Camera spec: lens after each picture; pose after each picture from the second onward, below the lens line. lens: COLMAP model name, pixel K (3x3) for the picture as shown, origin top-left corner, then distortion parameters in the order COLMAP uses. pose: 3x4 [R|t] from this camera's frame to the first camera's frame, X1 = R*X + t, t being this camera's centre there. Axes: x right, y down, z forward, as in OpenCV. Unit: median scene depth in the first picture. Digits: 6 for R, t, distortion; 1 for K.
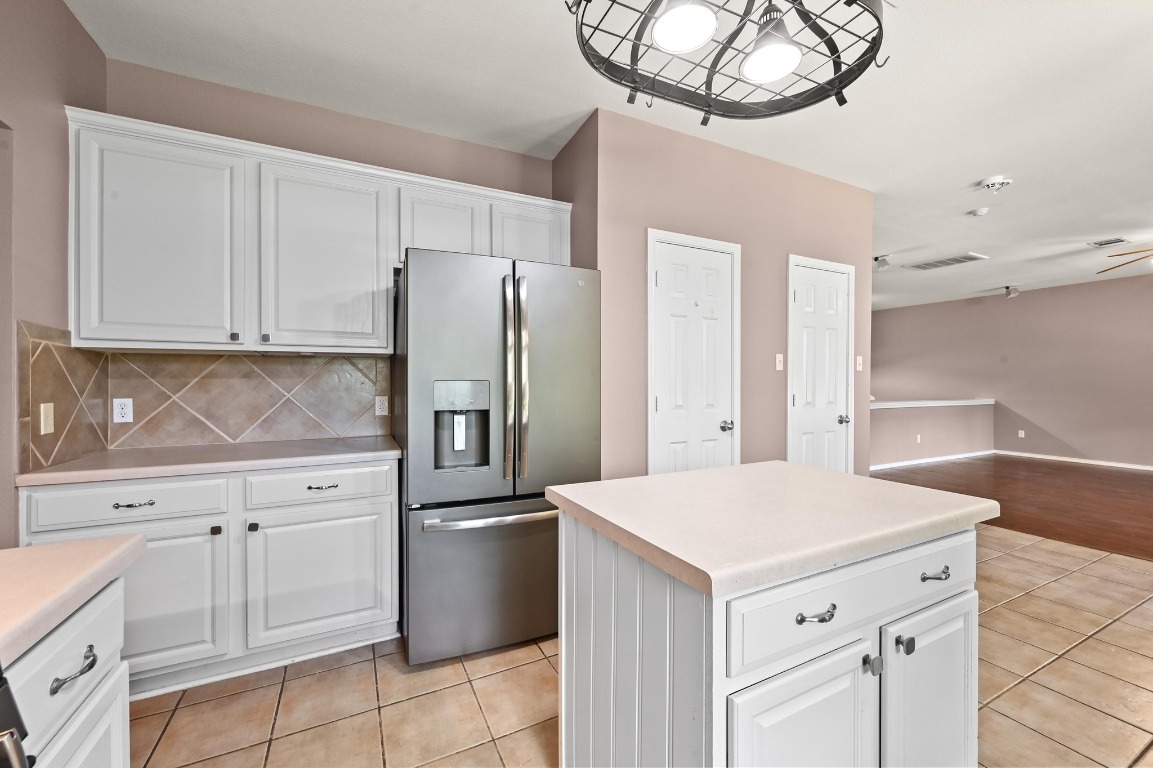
lens RADIAL K [[456.6, 0, 577.1], [0, 456.6, 383.6], [0, 0, 1]] dist [-0.002679, 0.001013]
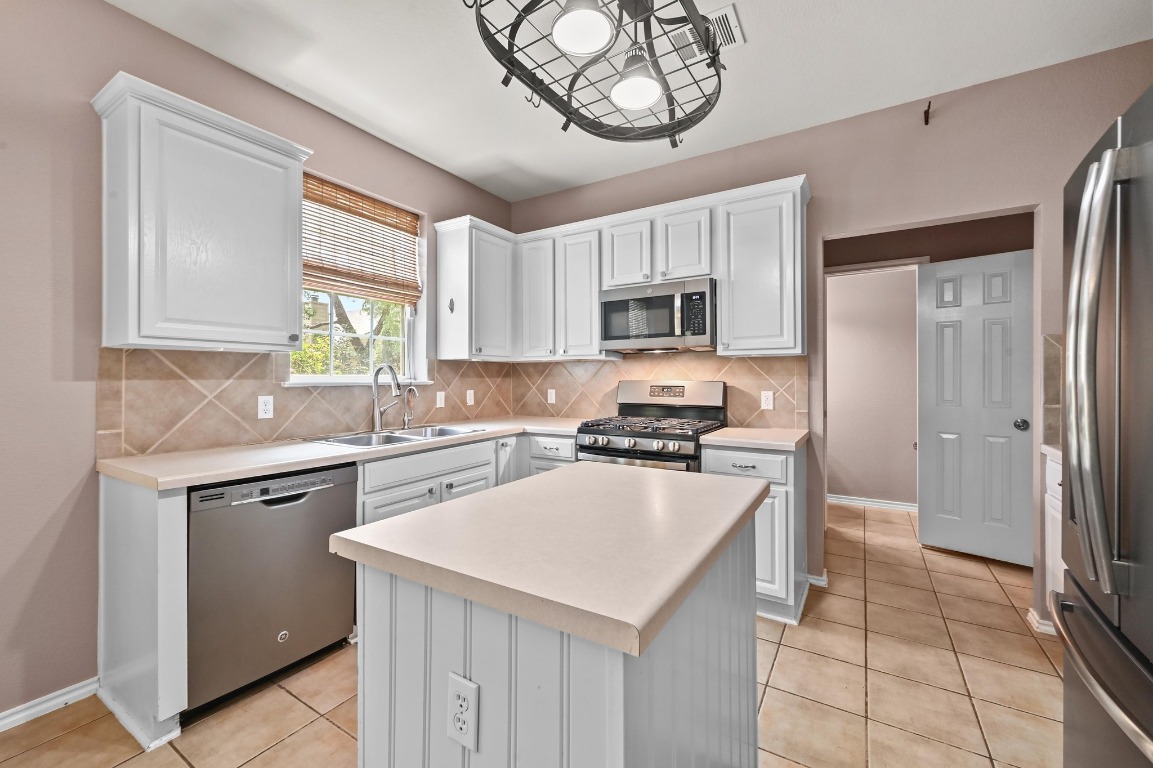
lens RADIAL K [[456.6, 0, 582.4], [0, 456.6, 376.0], [0, 0, 1]] dist [-0.002679, 0.001013]
pose [[-0.850453, 0.000232, -0.526051, 0.611394], [-0.000530, 0.999999, 0.001297, -0.013088], [0.526051, 0.001382, -0.850452, 1.196037]]
